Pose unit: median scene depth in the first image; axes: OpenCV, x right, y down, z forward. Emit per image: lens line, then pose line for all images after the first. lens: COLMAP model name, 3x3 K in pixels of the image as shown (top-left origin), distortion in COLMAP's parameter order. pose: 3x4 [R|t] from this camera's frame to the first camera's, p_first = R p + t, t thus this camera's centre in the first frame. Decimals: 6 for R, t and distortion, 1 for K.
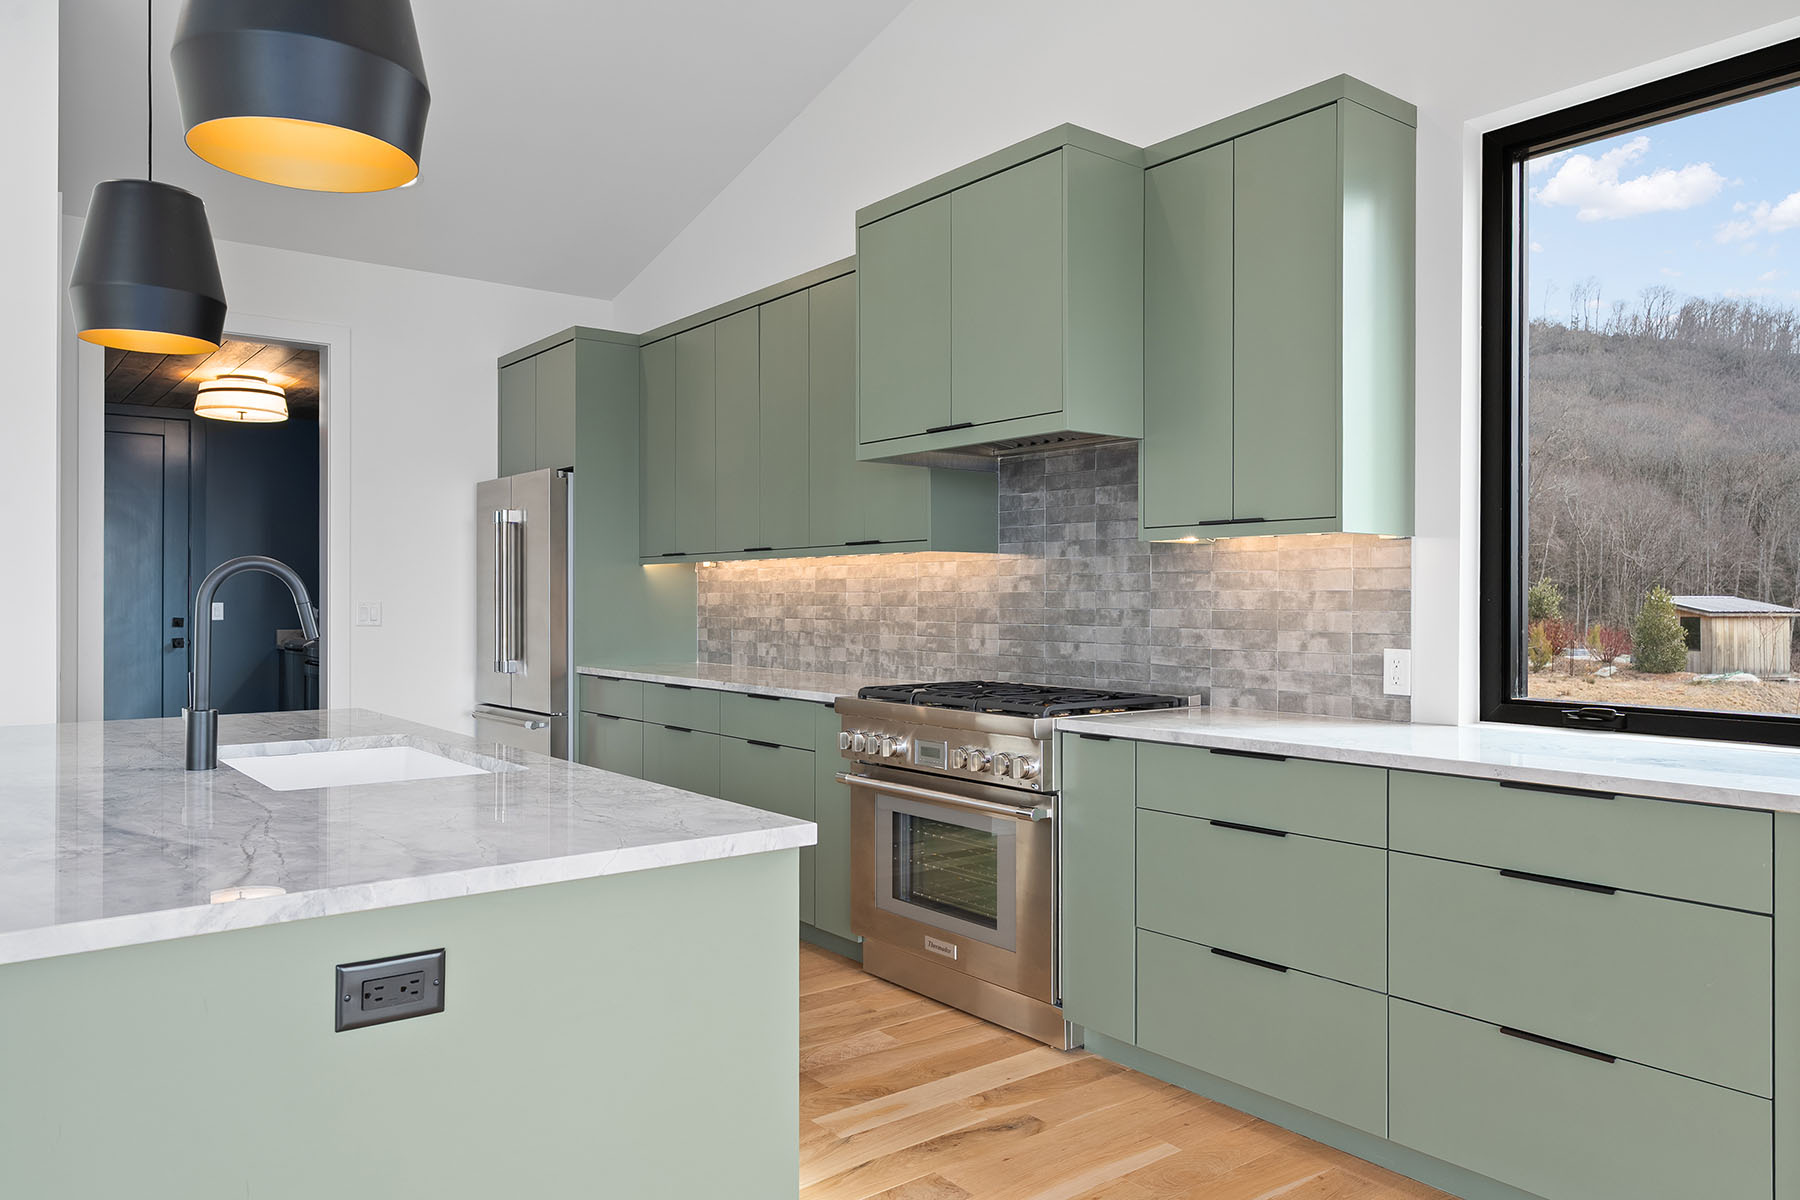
lens RADIAL K [[1232.4, 0, 889.7], [0, 1232.4, 597.7], [0, 0, 1]] dist [-0.005672, 0.002307]
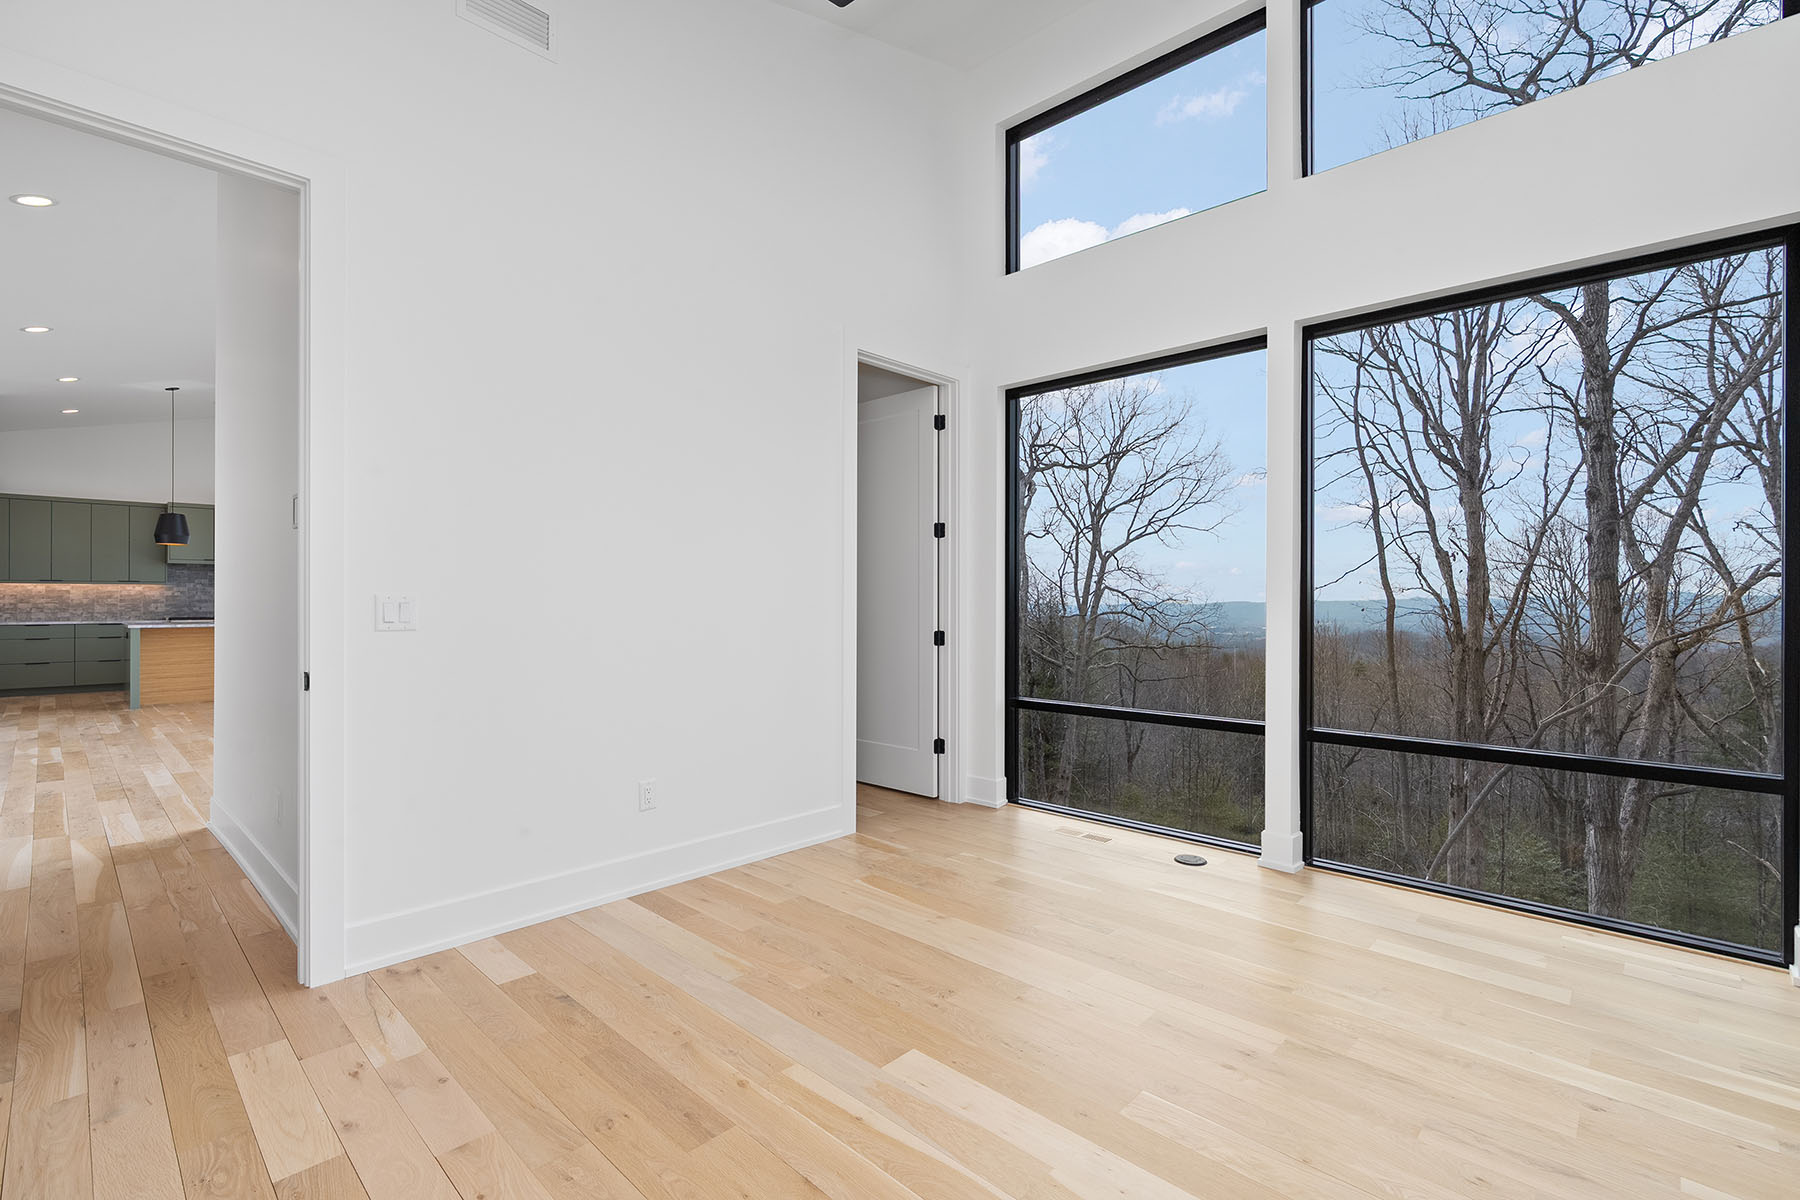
lens RADIAL K [[812.1, 0, 905.2], [0, 812.1, 596.0], [0, 0, 1]] dist [-0.010312, 0.002445]
pose [[-0.156295, 0.006611, 0.987688, -2.770977], [0.000623, 0.999978, -0.006594, 0.016481], [-0.987710, -0.000415, -0.156296, -0.907733]]
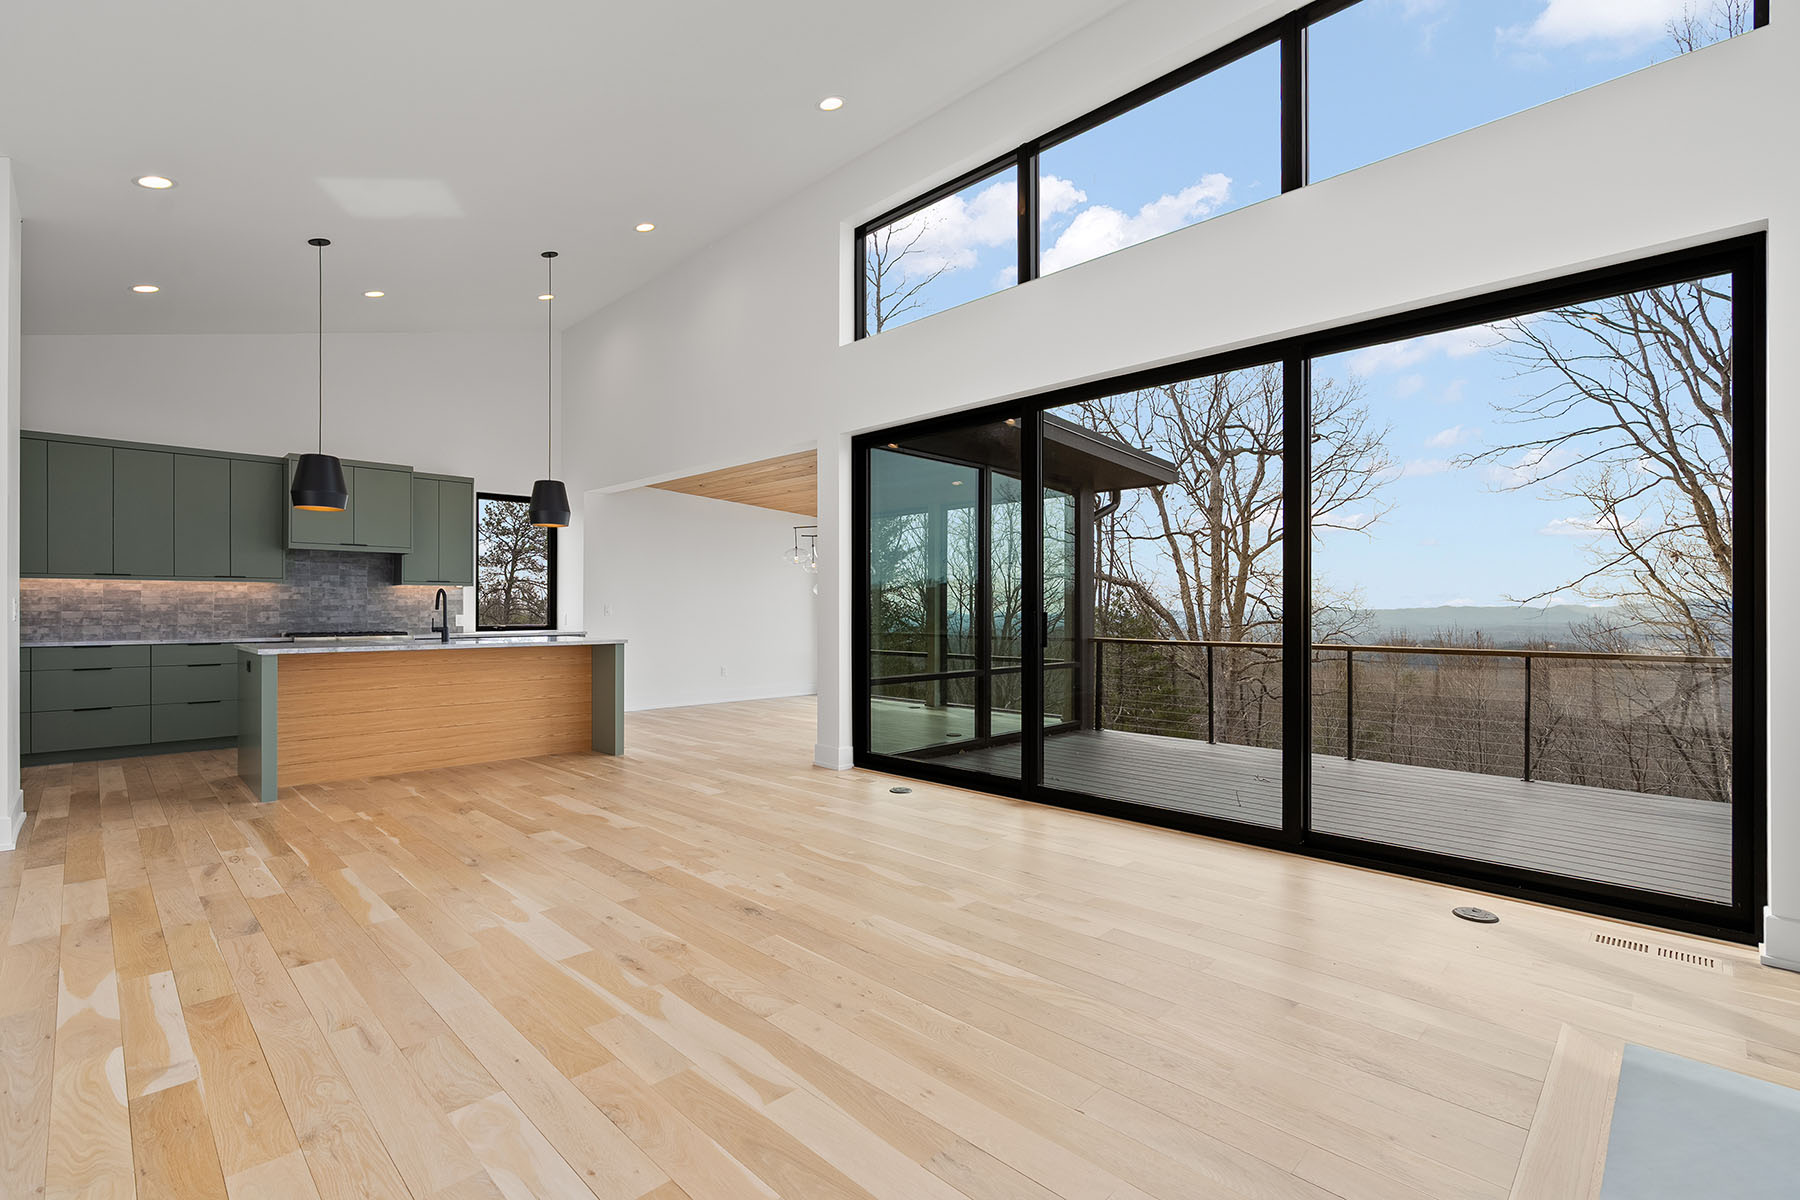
lens RADIAL K [[812.1, 0, 903.1], [0, 812.1, 608.8], [0, 0, 1]] dist [-0.010312, 0.002445]
pose [[-0.132527, 0.002593, 0.991176, -1.726360], [0.001389, 0.999996, -0.002430, 0.022103], [-0.991178, 0.001055, -0.132530, -0.061421]]
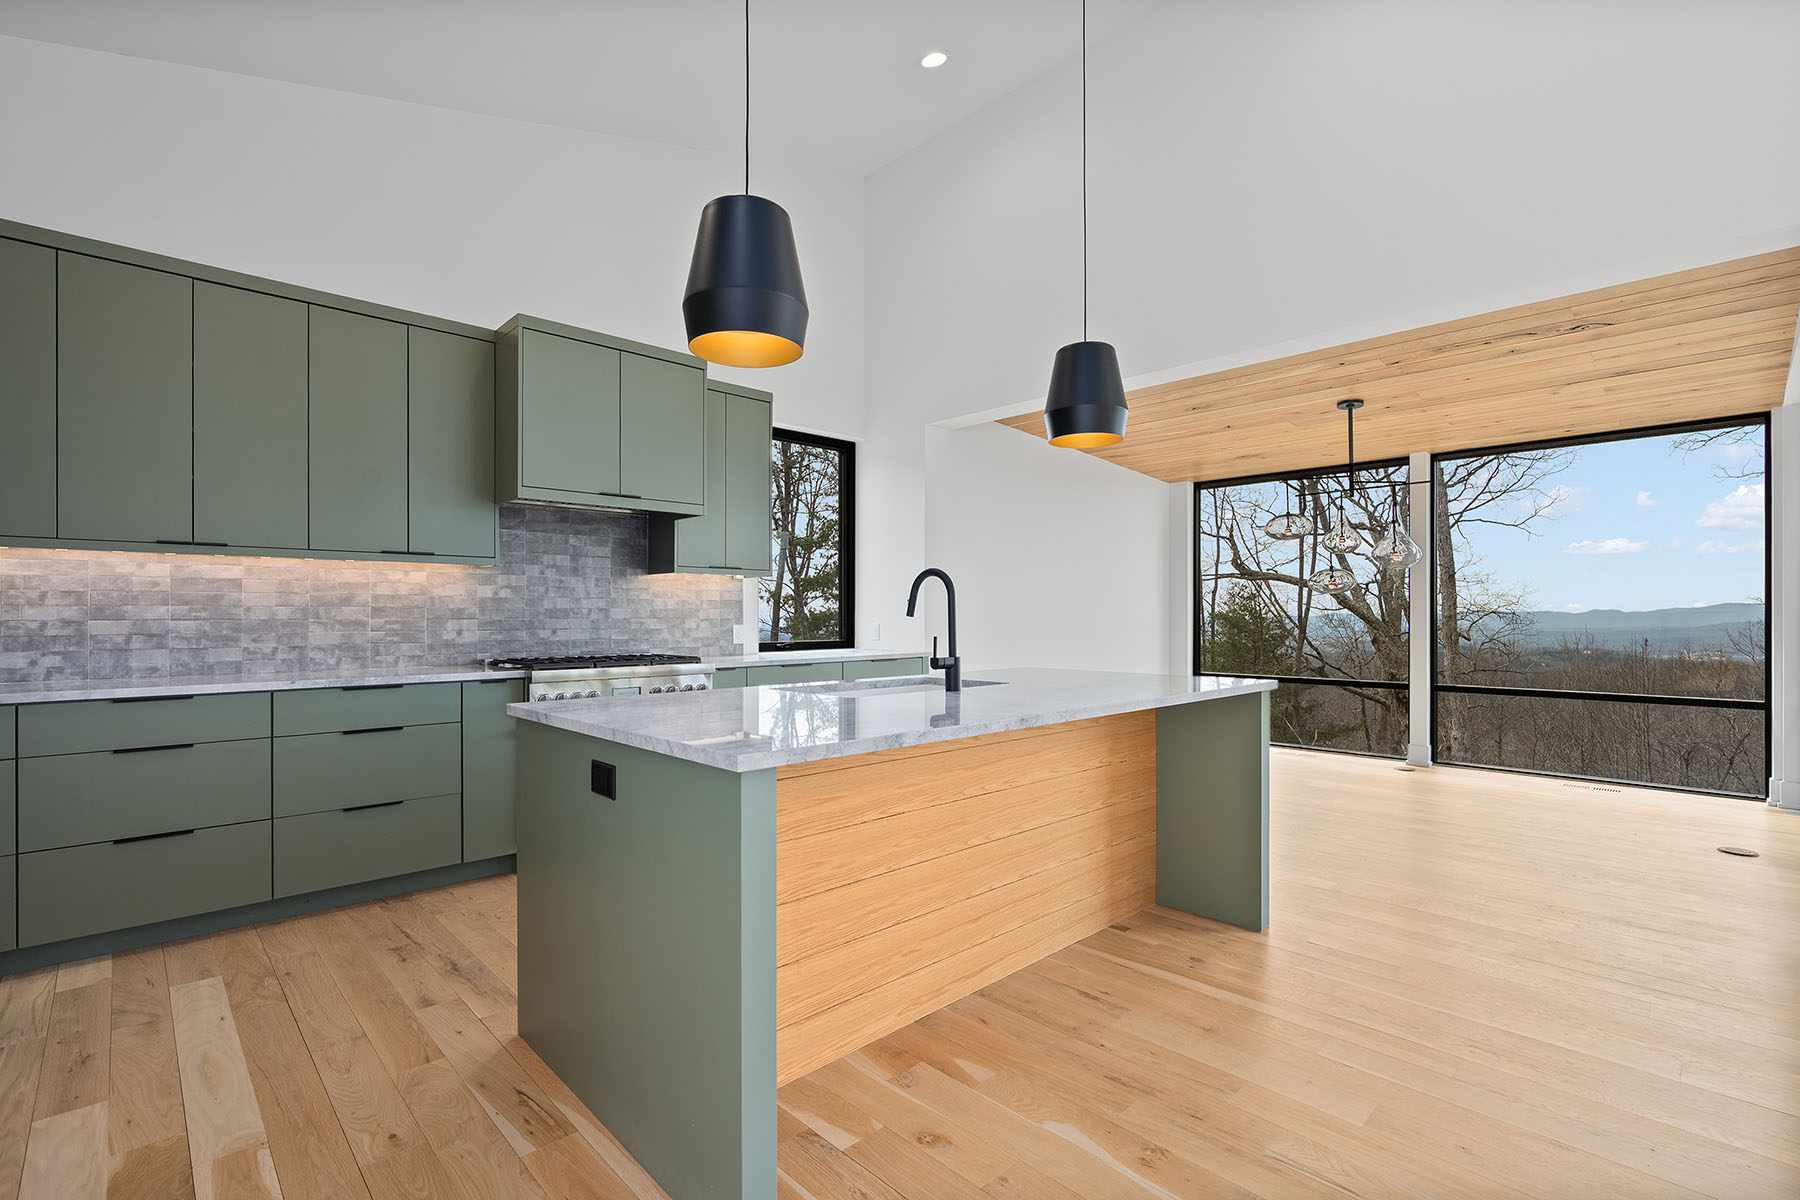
lens RADIAL K [[812.1, 0, 895.3], [0, 812.1, 614.3], [0, 0, 1]] dist [-0.010312, 0.002445]
pose [[-0.105161, 0.003000, 0.994451, -0.865596], [0.001690, 0.999995, -0.002838, 0.018798], [-0.994454, 0.001382, -0.105166, 0.618471]]
